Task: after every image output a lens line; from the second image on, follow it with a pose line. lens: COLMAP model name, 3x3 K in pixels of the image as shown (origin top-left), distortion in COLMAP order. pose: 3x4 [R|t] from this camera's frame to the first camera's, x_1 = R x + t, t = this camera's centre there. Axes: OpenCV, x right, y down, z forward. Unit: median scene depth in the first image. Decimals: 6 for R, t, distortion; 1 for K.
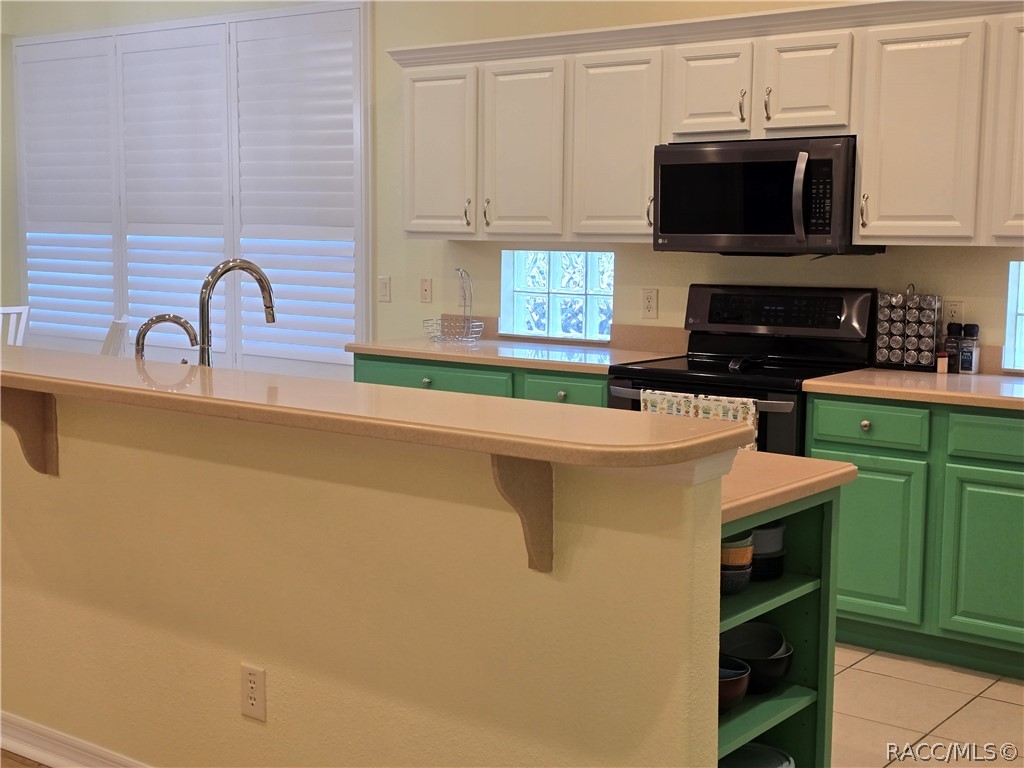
lens RADIAL K [[1370.2, 0, 505.6], [0, 1370.2, 382.7], [0, 0, 1]] dist [0.138168, 0.000000]
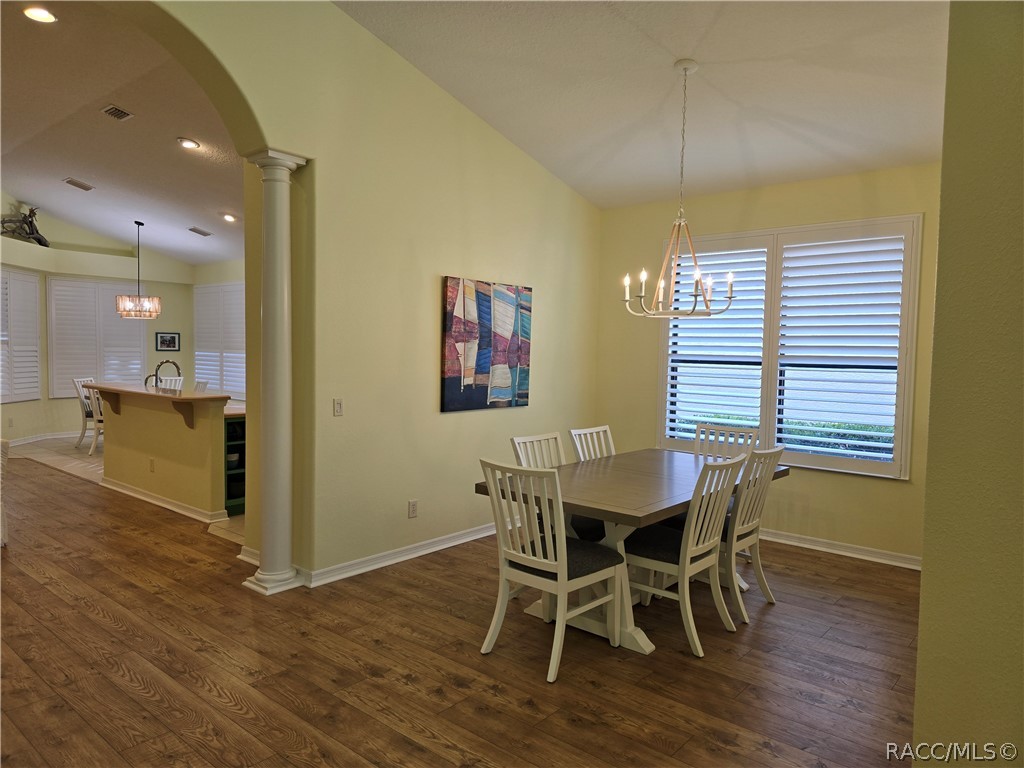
lens RADIAL K [[687.7, 0, 505.4], [0, 687.7, 383.4], [0, 0, 1]] dist [0.048706, -0.039622]
pose [[0.998574, 0.012296, -0.051944, 0.593334], [-0.015648, 0.997787, -0.064620, 0.060969], [0.051035, 0.065340, 0.996557, -0.619850]]
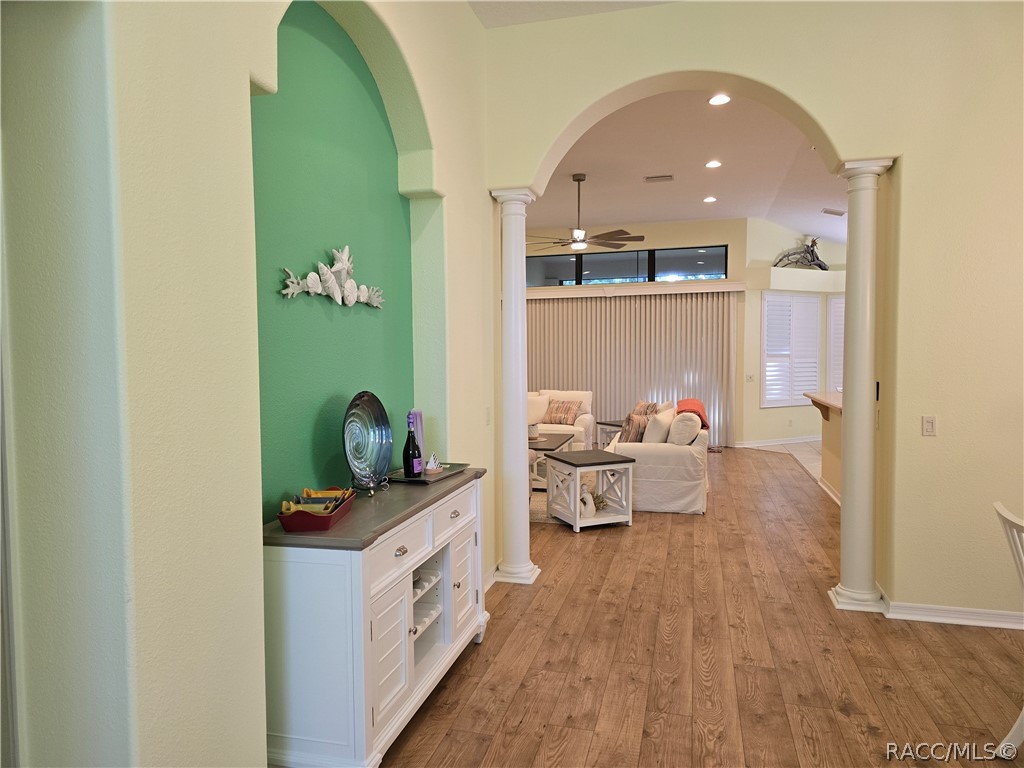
lens RADIAL K [[687.7, 0, 508.1], [0, 687.7, 386.3], [0, 0, 1]] dist [0.048706, -0.039622]
pose [[0.381805, 0.033673, -0.923629, 0.867422], [-0.095377, 0.995436, -0.003136, 0.041235], [0.919309, 0.089291, 0.383274, -0.498149]]
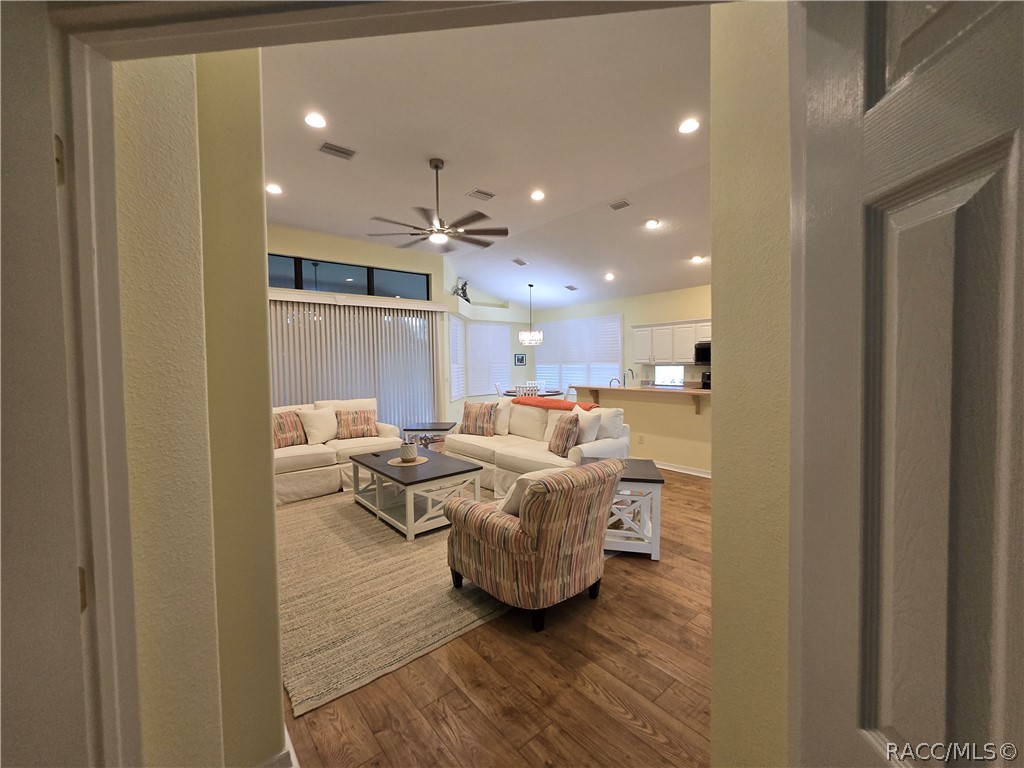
lens RADIAL K [[419.1, 0, 513.0], [0, 419.1, 374.2], [0, 0, 1]] dist [0.002104, -0.001809]
pose [[0.976132, -0.019196, -0.216327, -0.199937], [0.000814, 0.996402, -0.084743, 0.058595], [0.217176, 0.082545, 0.972636, -0.570630]]
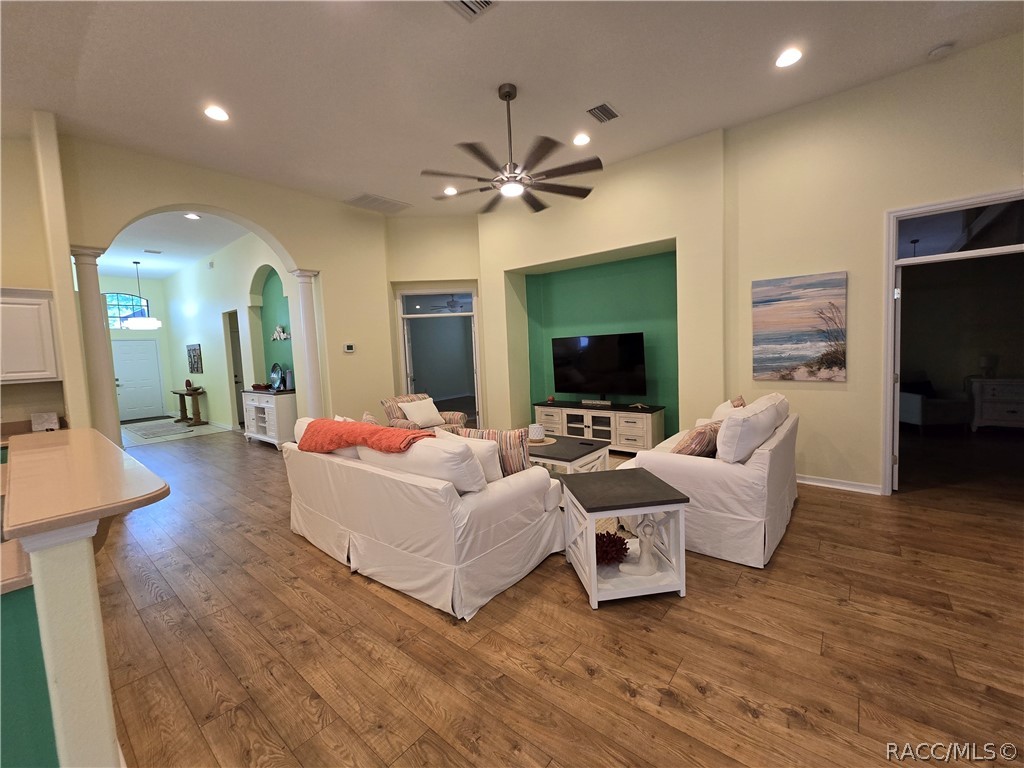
lens RADIAL K [[419.1, 0, 510.9], [0, 419.1, 377.3], [0, 0, 1]] dist [0.002104, -0.001809]
pose [[-0.998758, 0.030968, 0.039032, -0.551573], [0.037821, 0.981188, 0.189315, -0.130357], [-0.032435, 0.190556, -0.981140, 0.956900]]
